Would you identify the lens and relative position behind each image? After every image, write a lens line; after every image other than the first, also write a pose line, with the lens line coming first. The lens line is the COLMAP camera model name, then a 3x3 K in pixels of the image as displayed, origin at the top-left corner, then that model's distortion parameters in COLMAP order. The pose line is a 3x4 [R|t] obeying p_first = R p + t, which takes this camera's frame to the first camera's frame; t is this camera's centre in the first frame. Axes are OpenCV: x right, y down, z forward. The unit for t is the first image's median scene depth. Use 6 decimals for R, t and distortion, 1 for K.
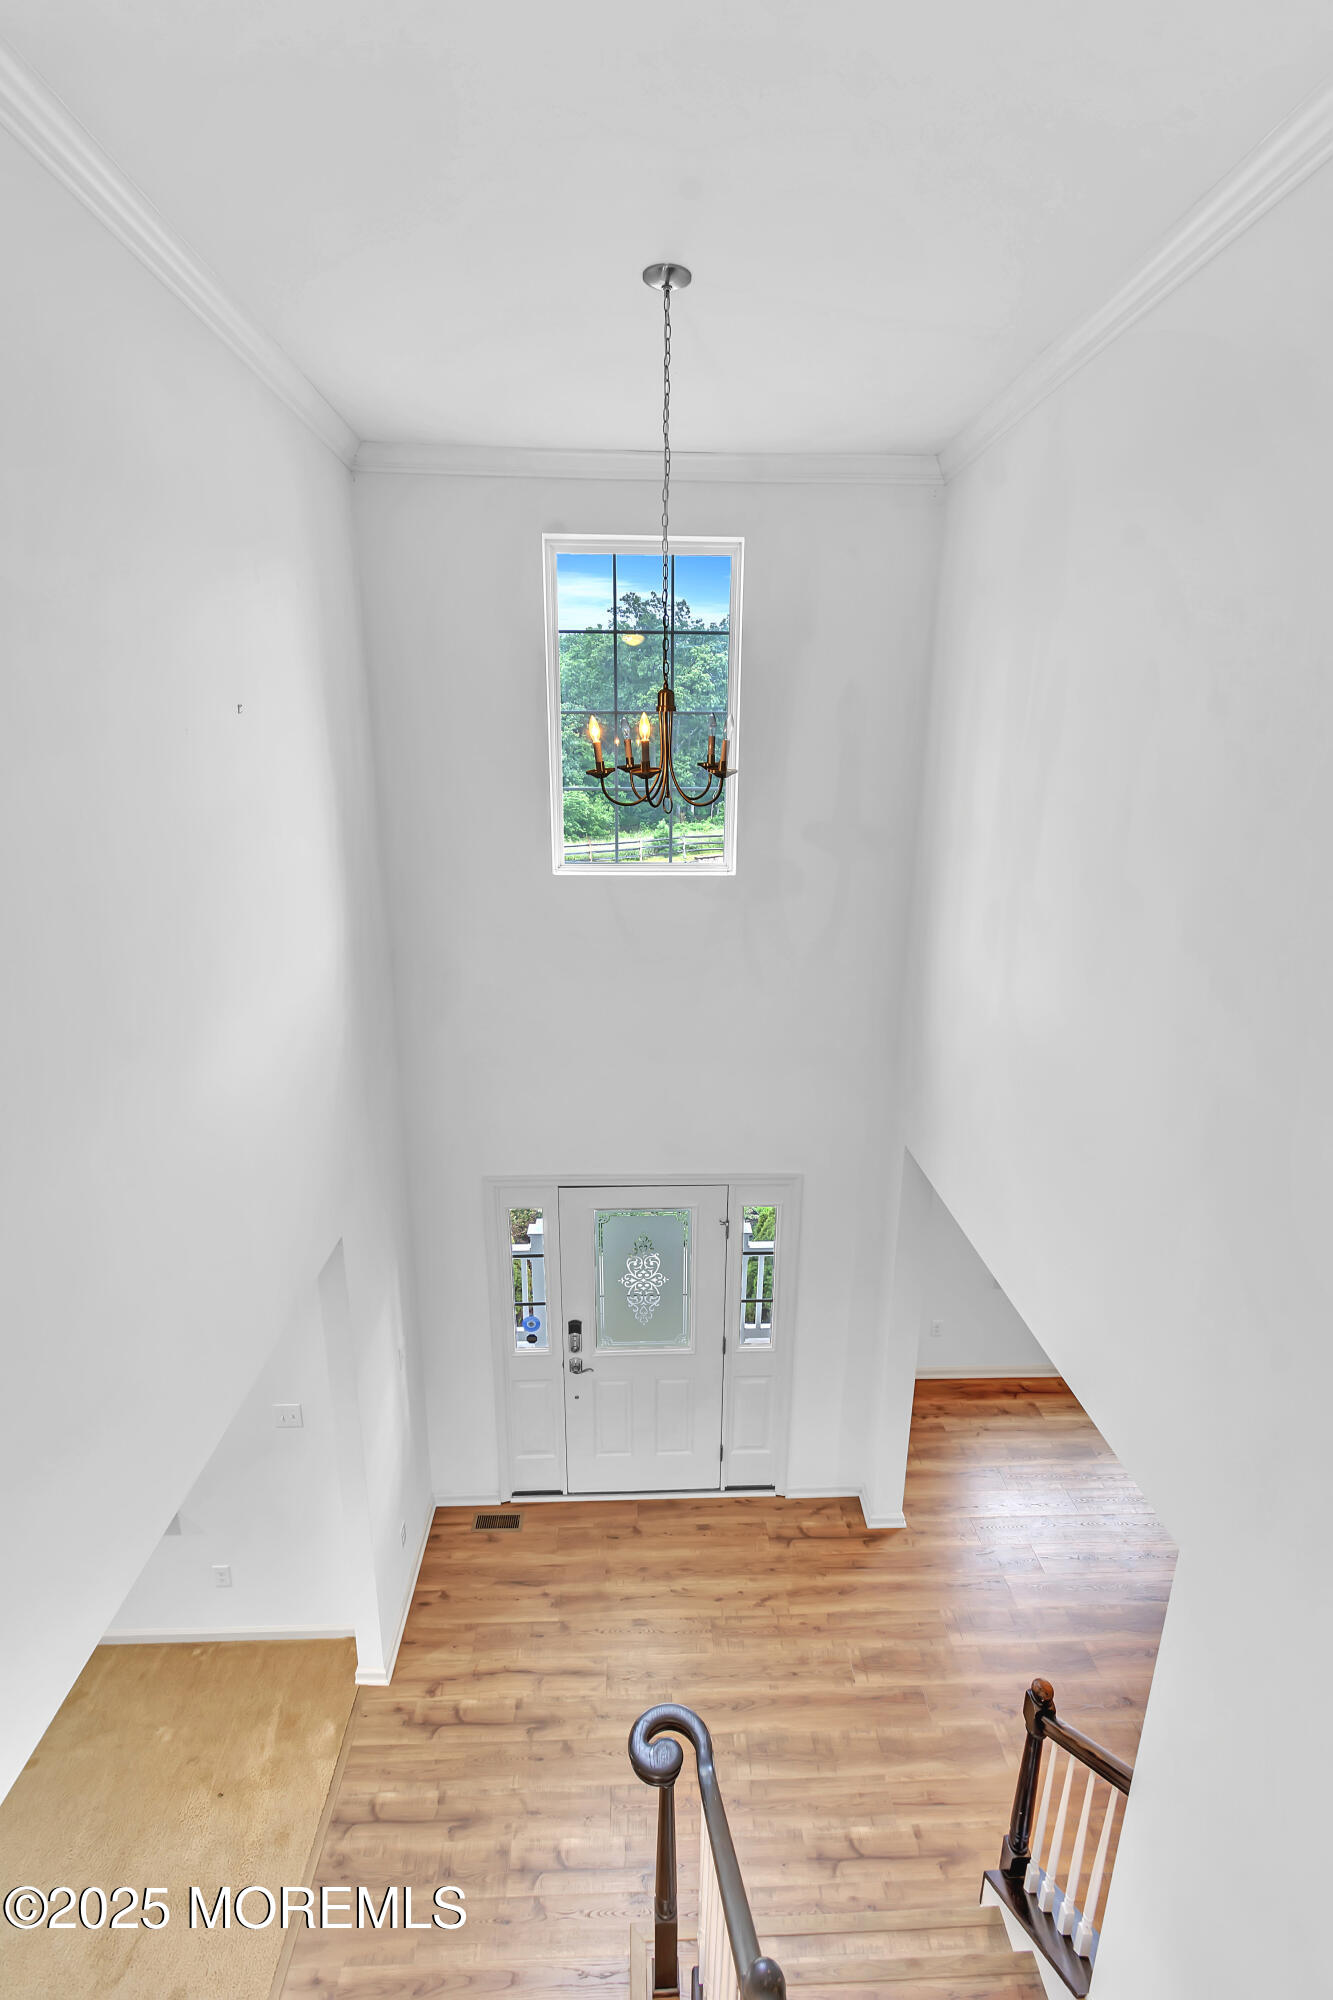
lens RADIAL K [[893.0, 0, 672.3], [0, 893.0, 1004.5], [0, 0, 1]] dist [0.002068, 0.000433]
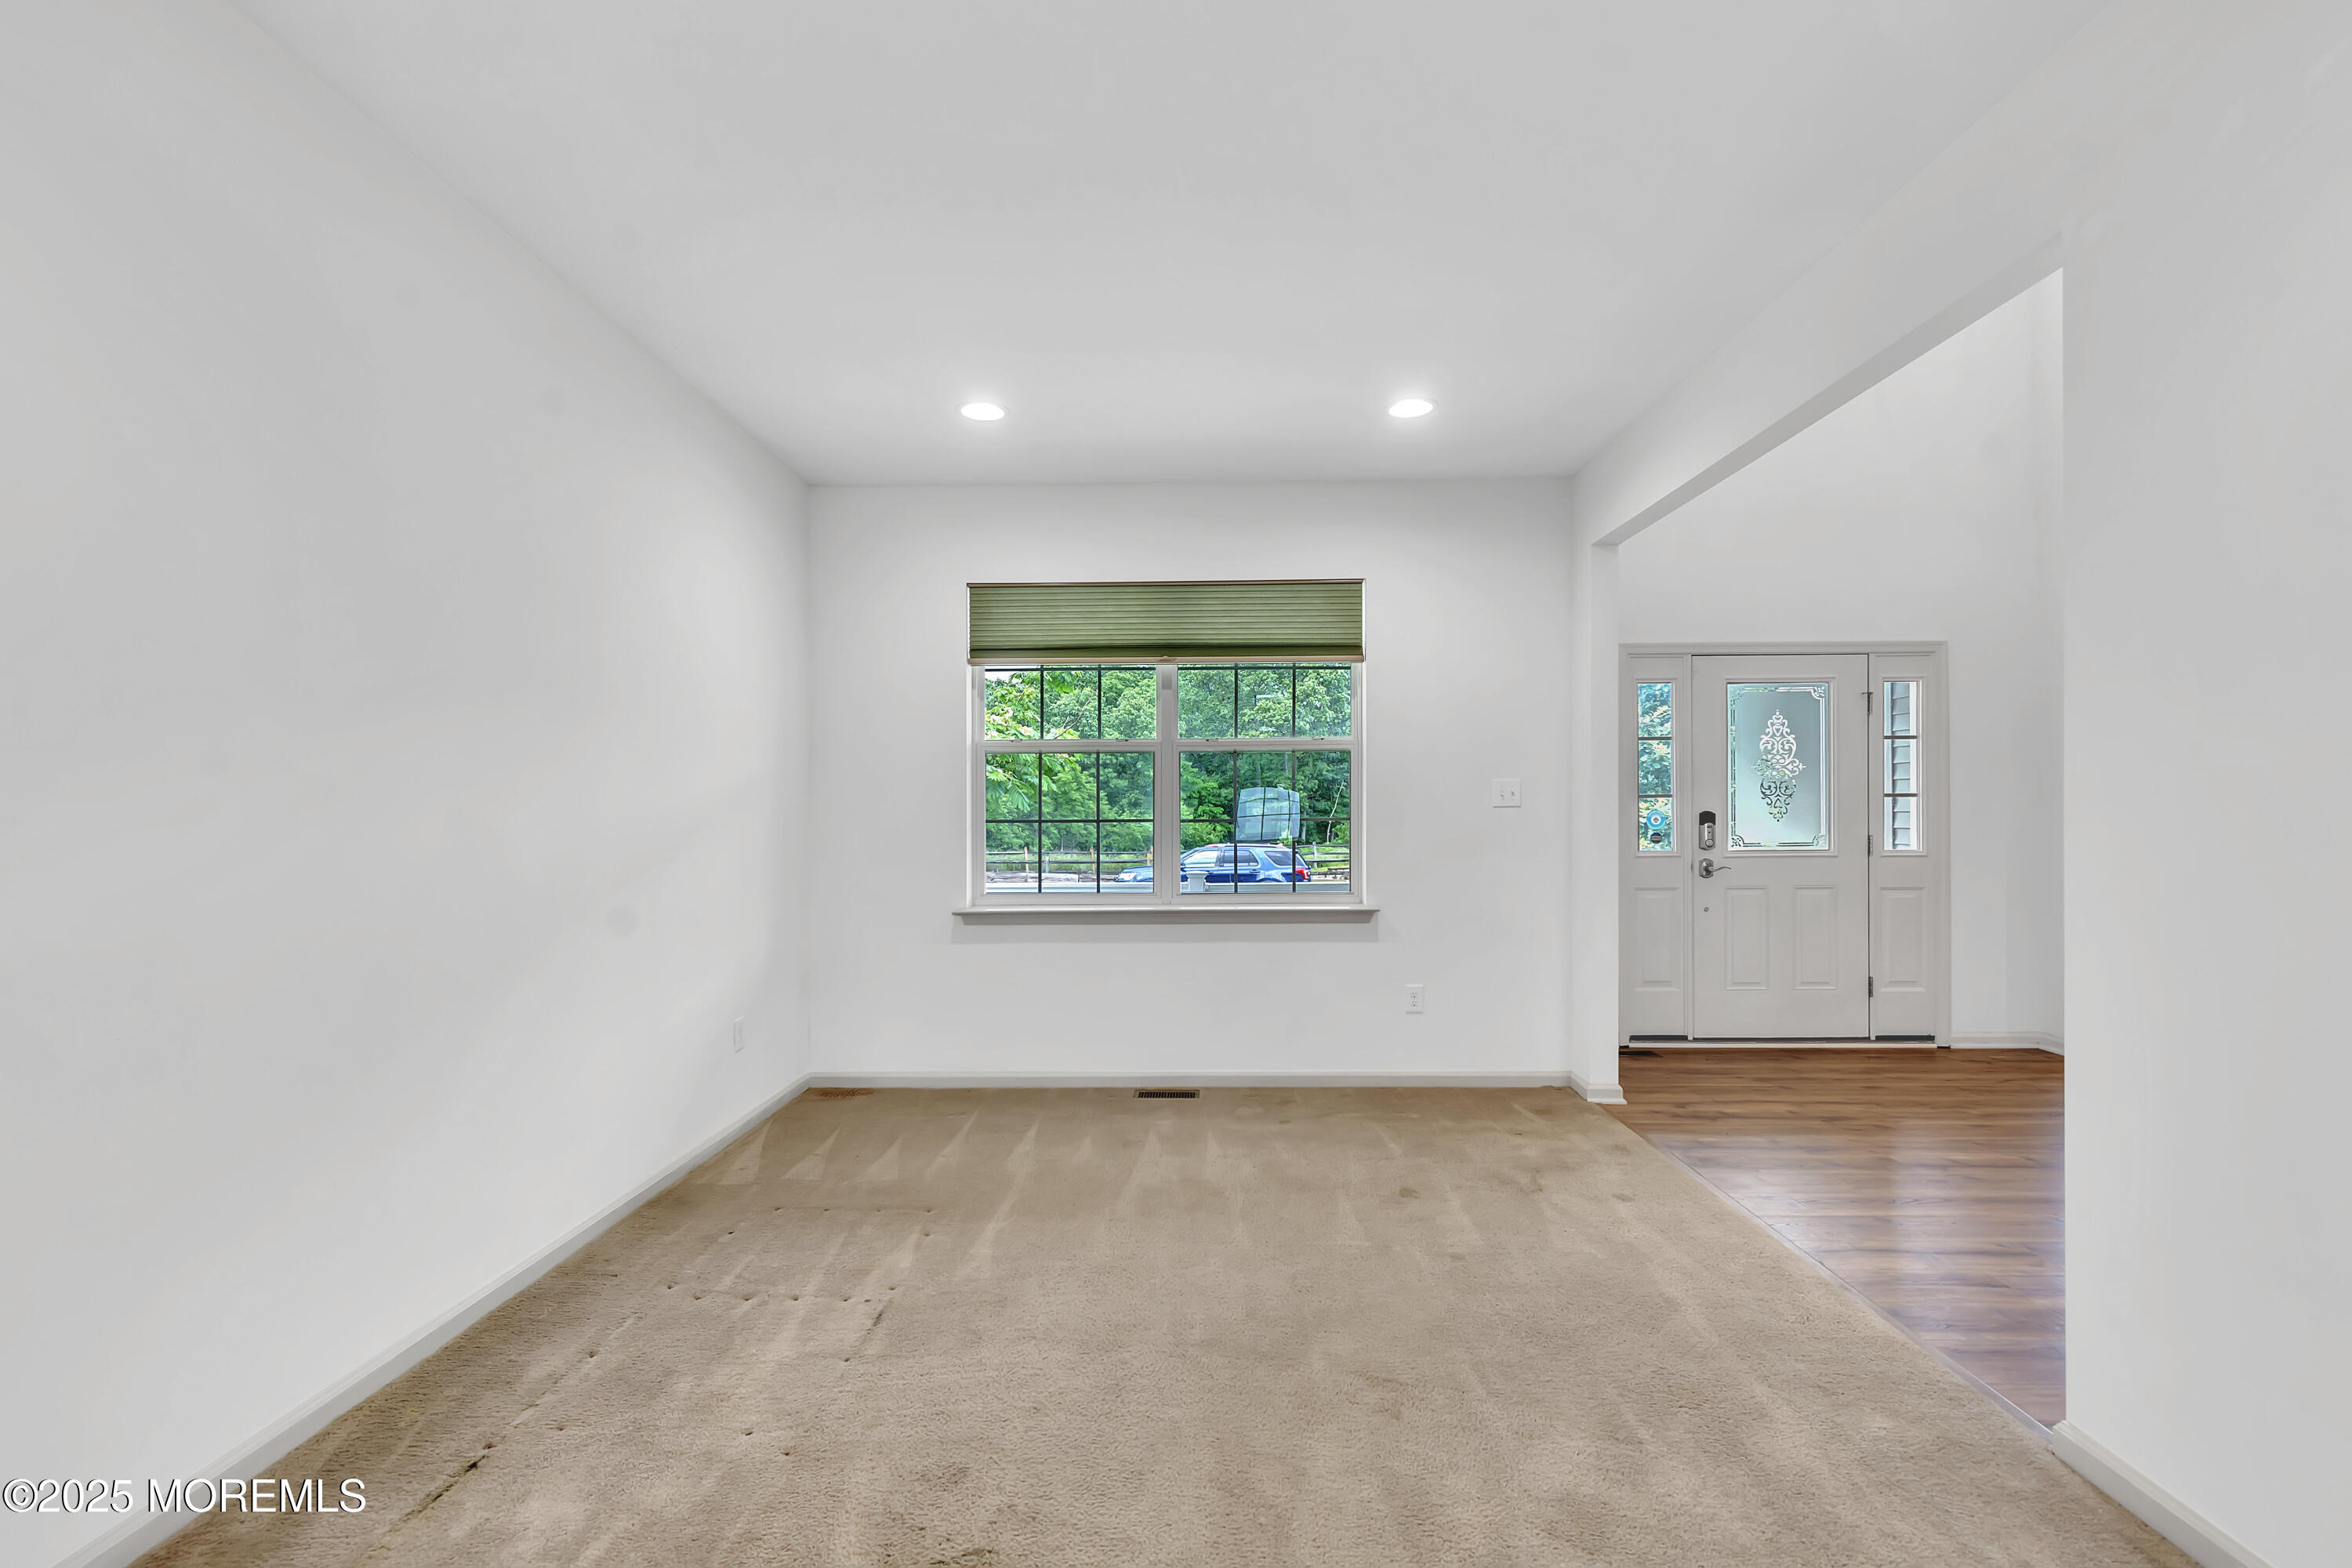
lens RADIAL K [[1050.2, 0, 1174.8], [0, 1050.2, 796.4], [0, 0, 1]] dist [0.002068, 0.000433]
pose [[0.997951, -0.006283, -0.063680, -0.589957], [-0.012208, 0.958194, -0.285860, 0.652873], [0.062814, 0.286052, 0.956153, -0.099808]]
